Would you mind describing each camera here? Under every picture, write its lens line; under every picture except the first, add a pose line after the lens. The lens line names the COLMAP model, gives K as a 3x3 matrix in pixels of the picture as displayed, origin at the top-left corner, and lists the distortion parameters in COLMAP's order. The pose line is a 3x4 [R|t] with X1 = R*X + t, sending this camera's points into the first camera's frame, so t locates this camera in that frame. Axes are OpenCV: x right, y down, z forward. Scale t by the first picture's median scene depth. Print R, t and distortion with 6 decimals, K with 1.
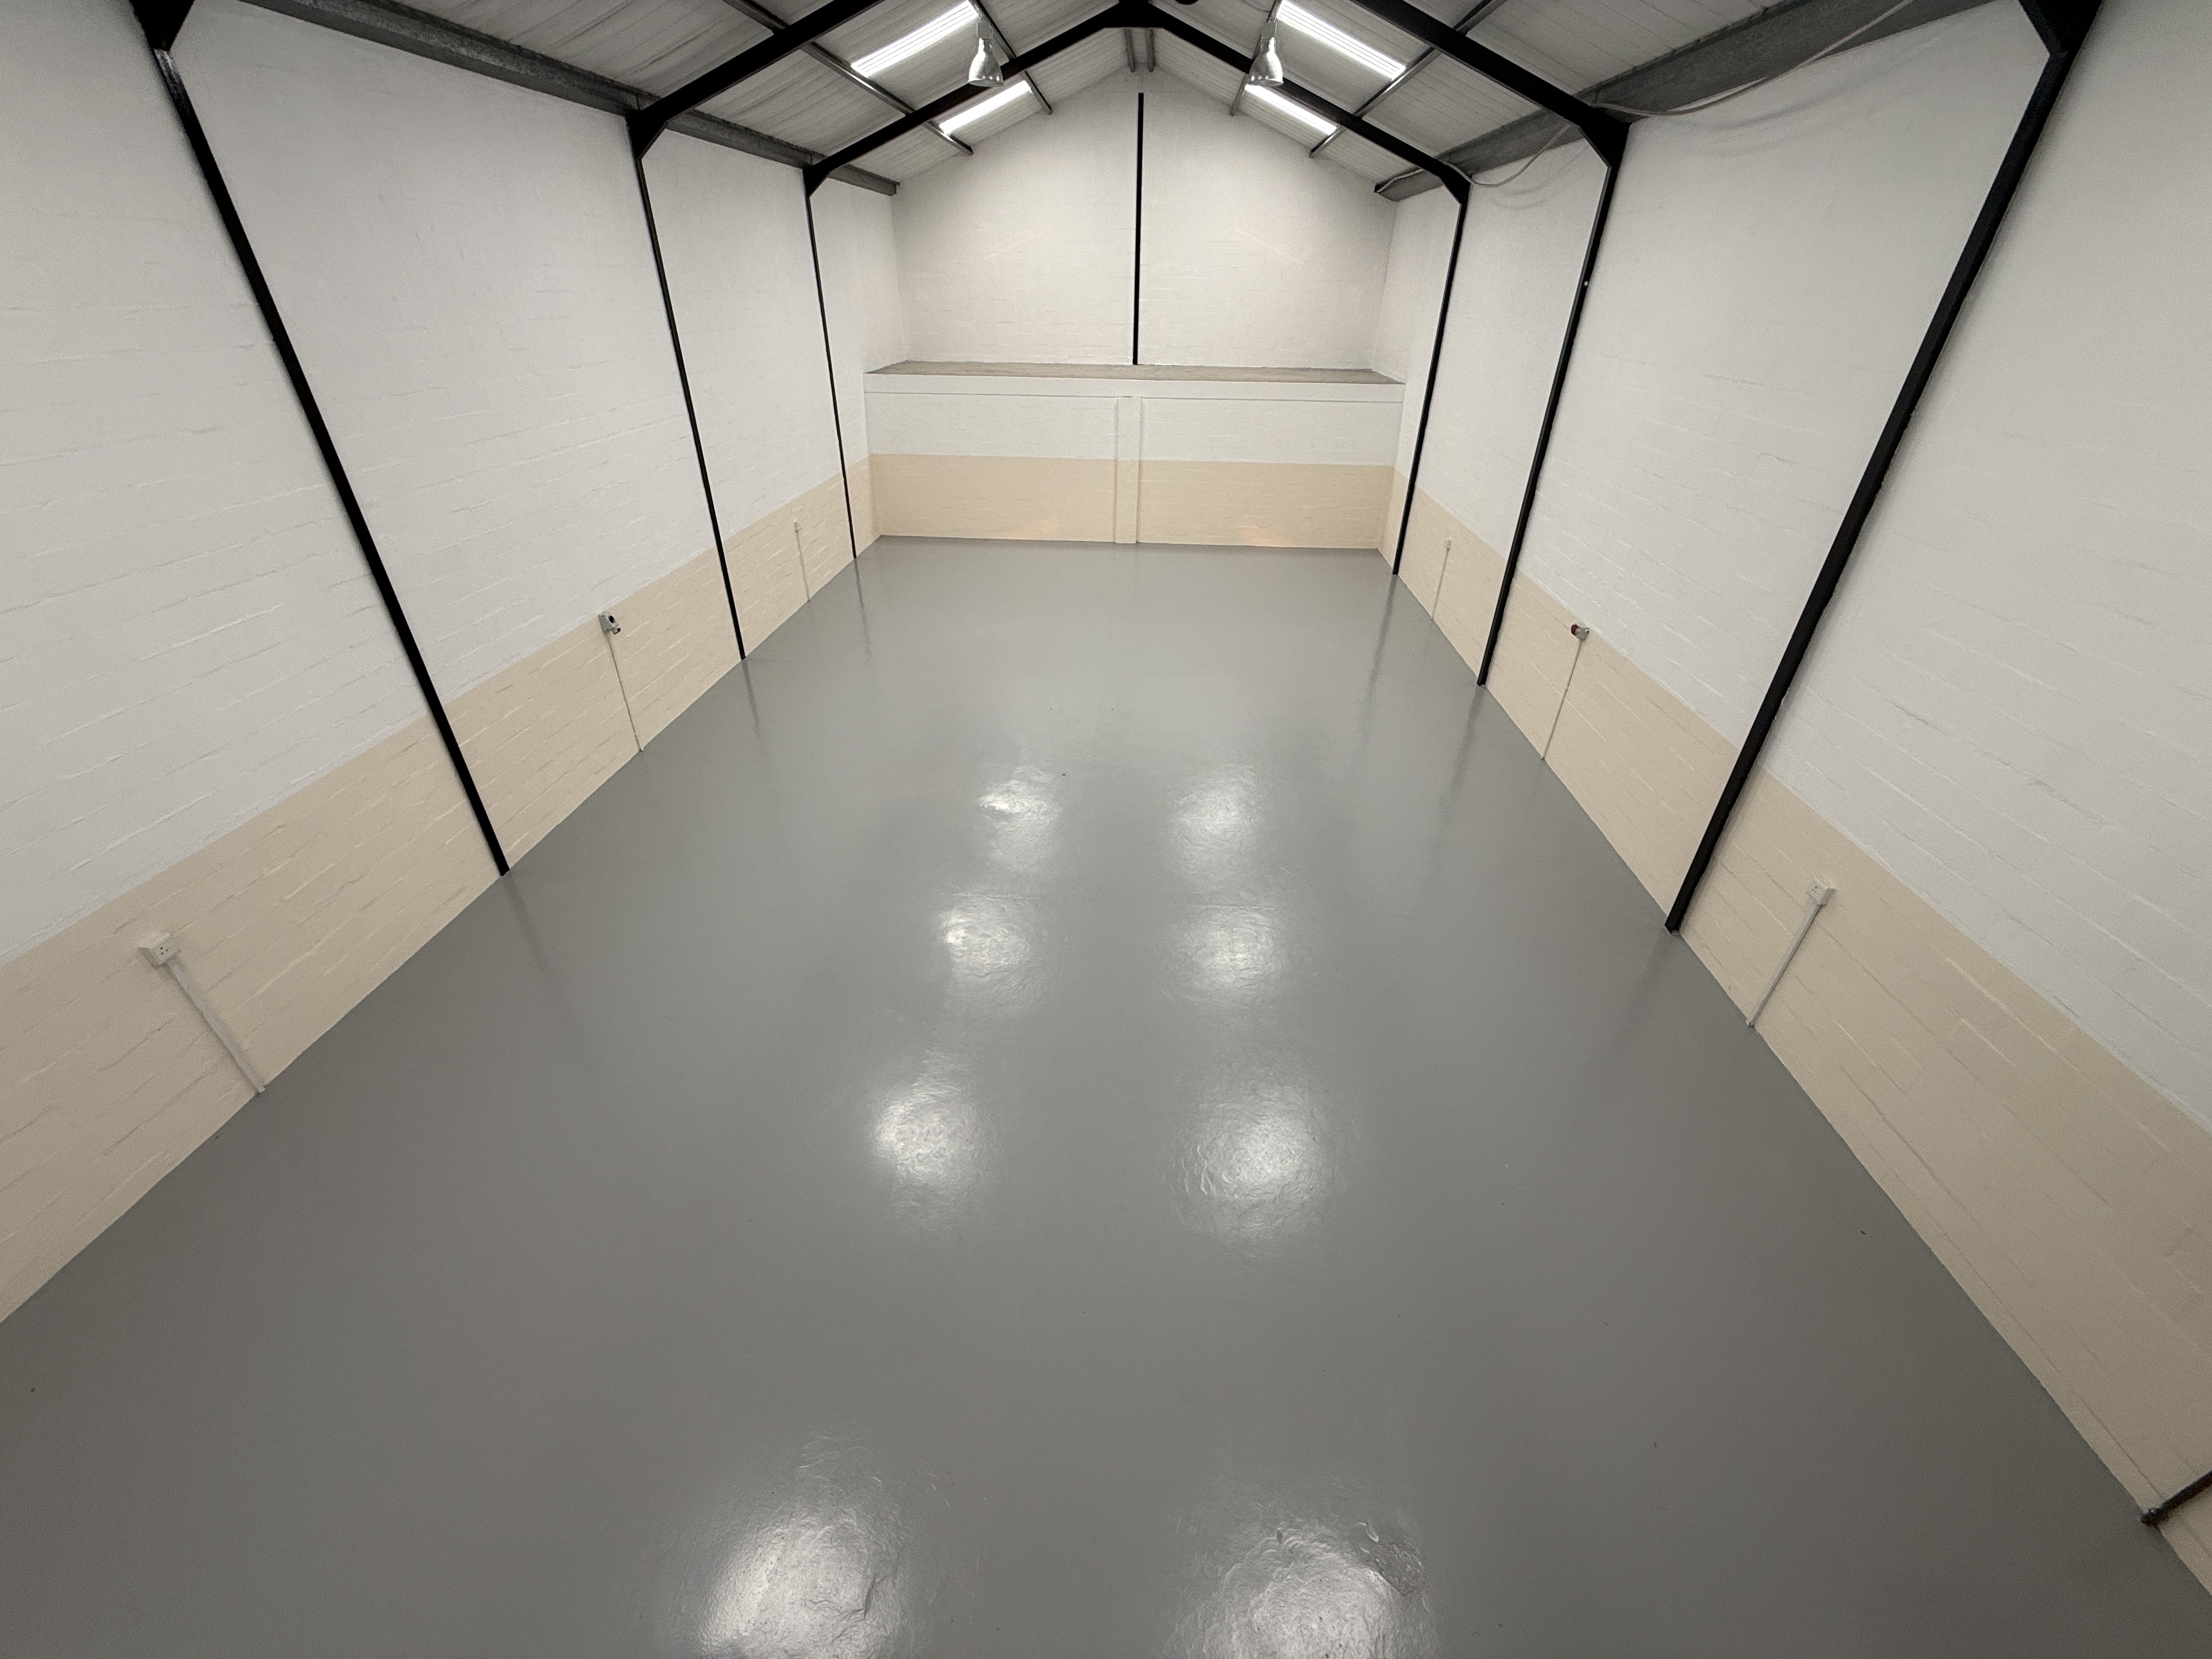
lens RADIAL K [[880.5, 0, 1098.1], [0, 880.5, 826.9], [0, 0, 1]] dist [-0.002064, 0.000276]
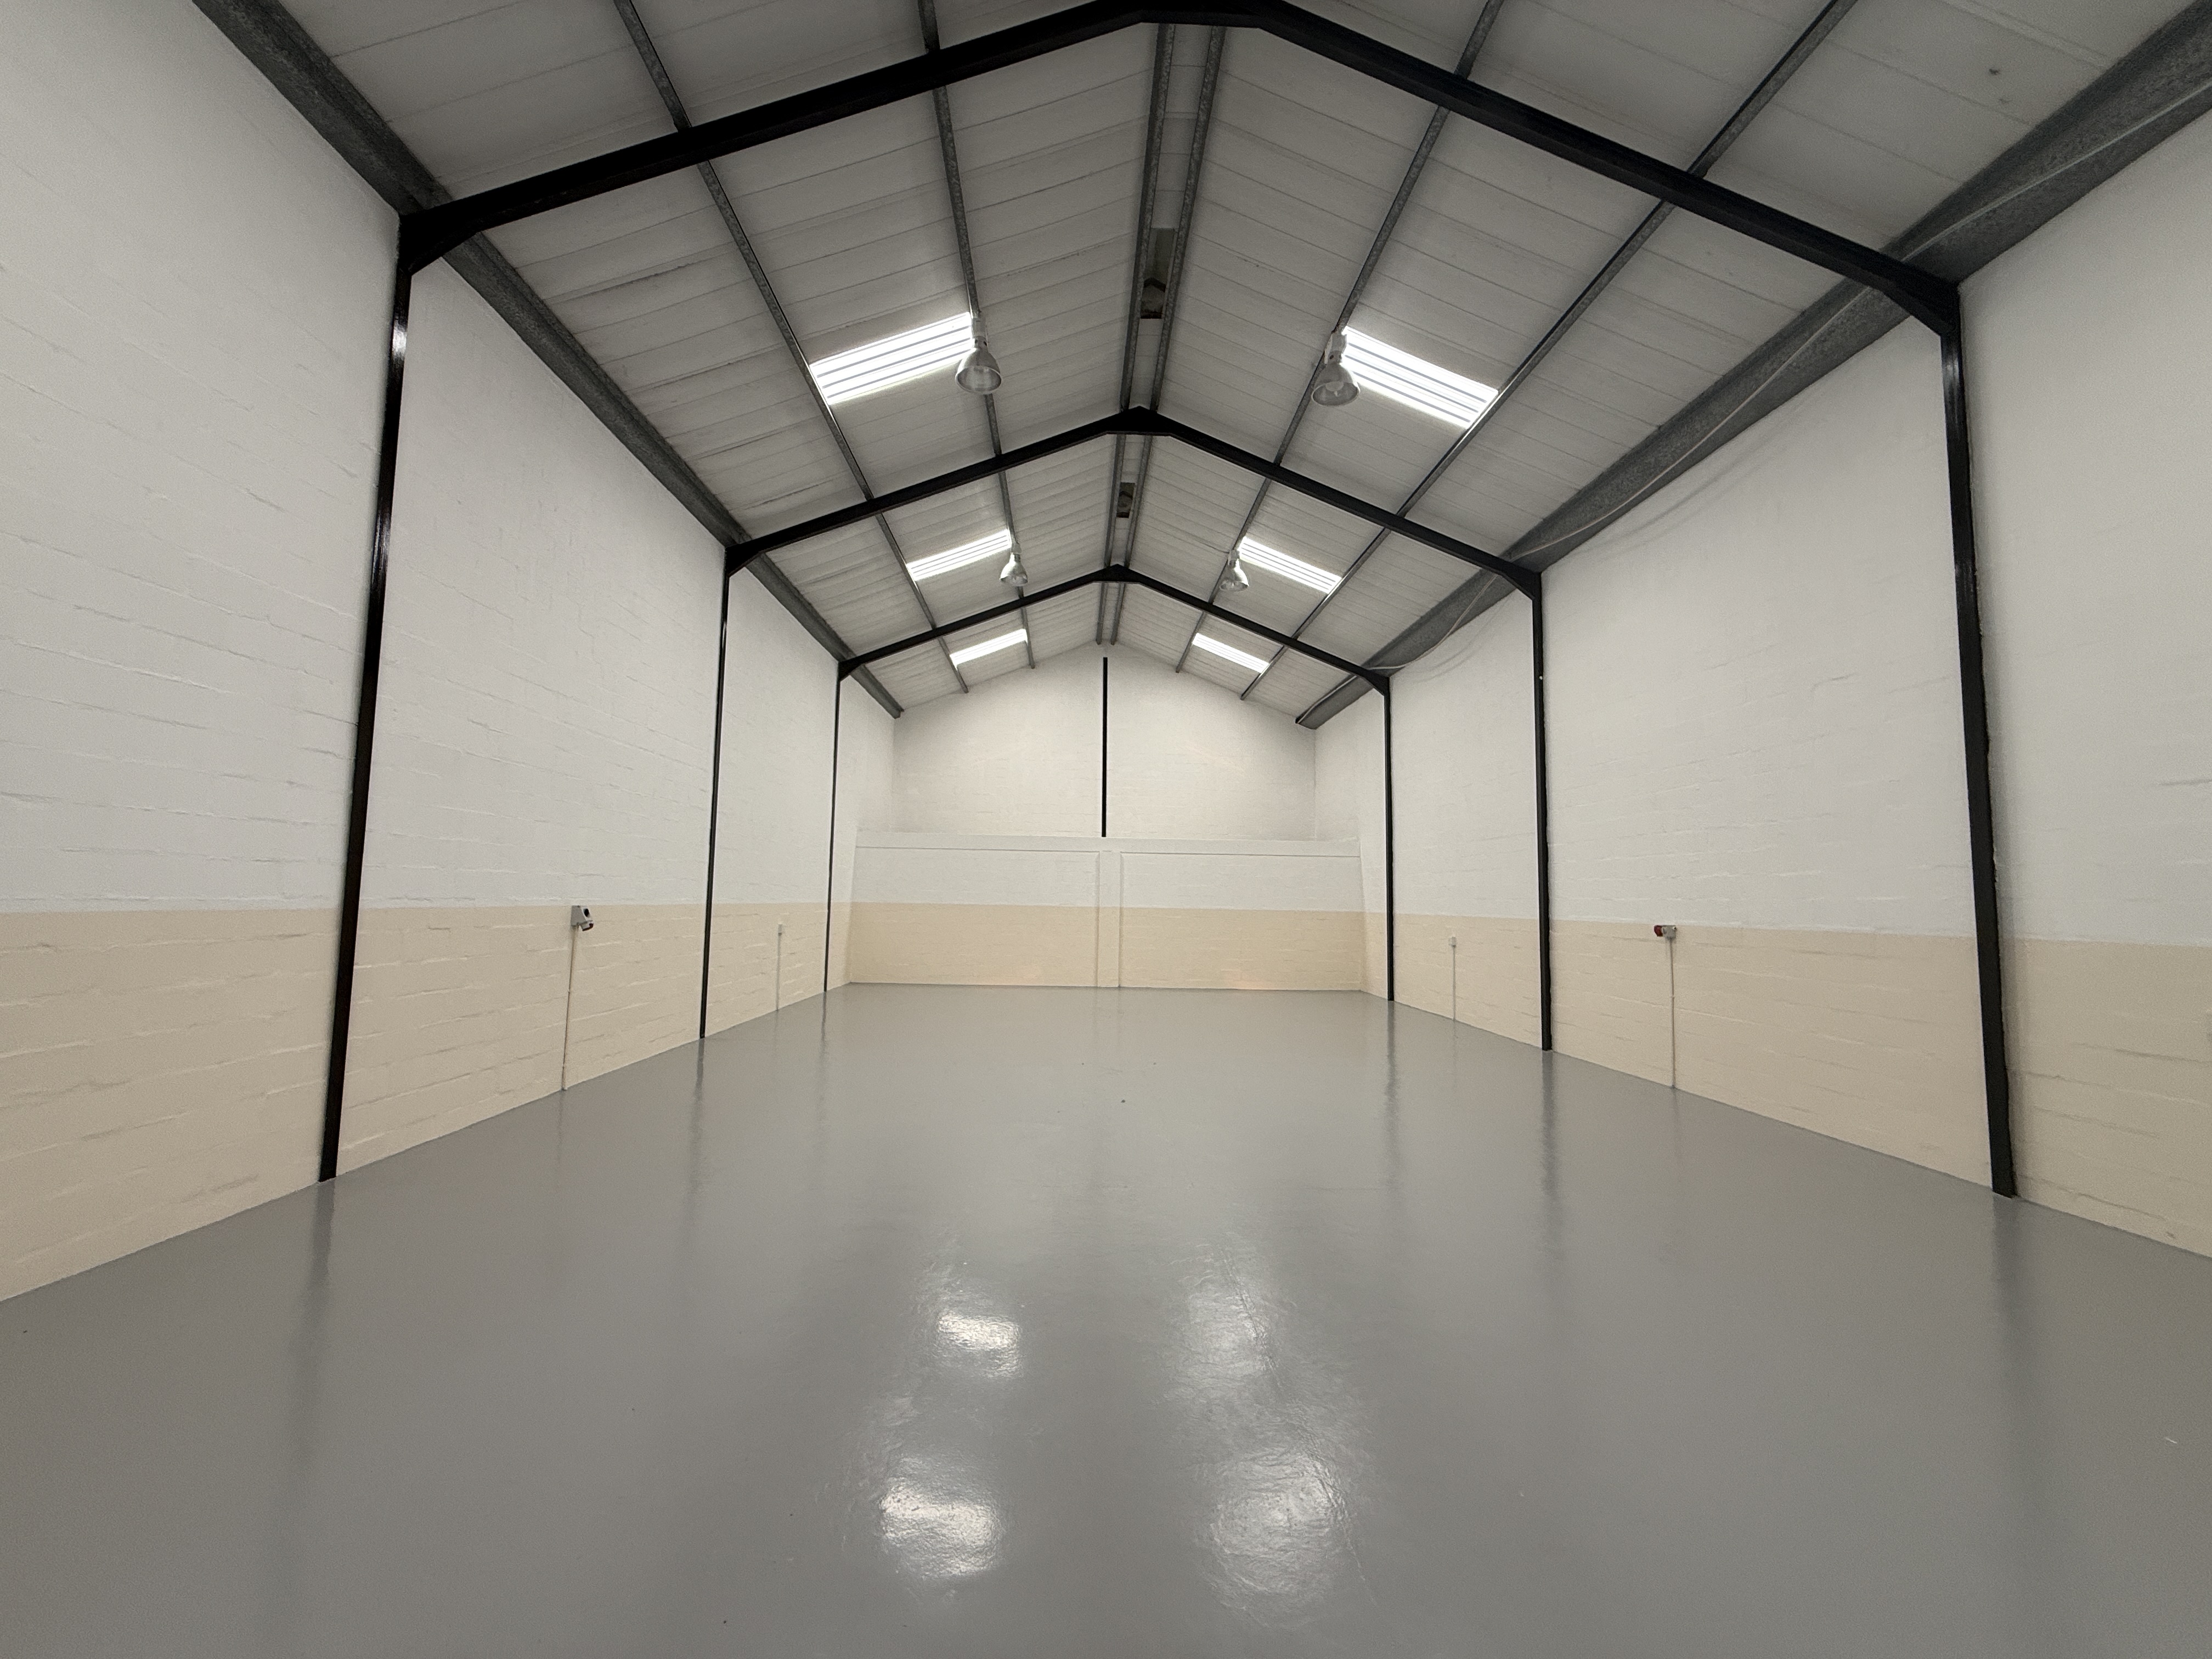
lens RADIAL K [[880.5, 0, 1098.1], [0, 880.5, 826.9], [0, 0, 1]] dist [-0.002064, 0.000276]
pose [[0.995490, 0.013952, 0.093834, -0.084688], [0.044475, 0.805053, -0.591534, 0.126777], [-0.083795, 0.593039, 0.800801, 0.137212]]
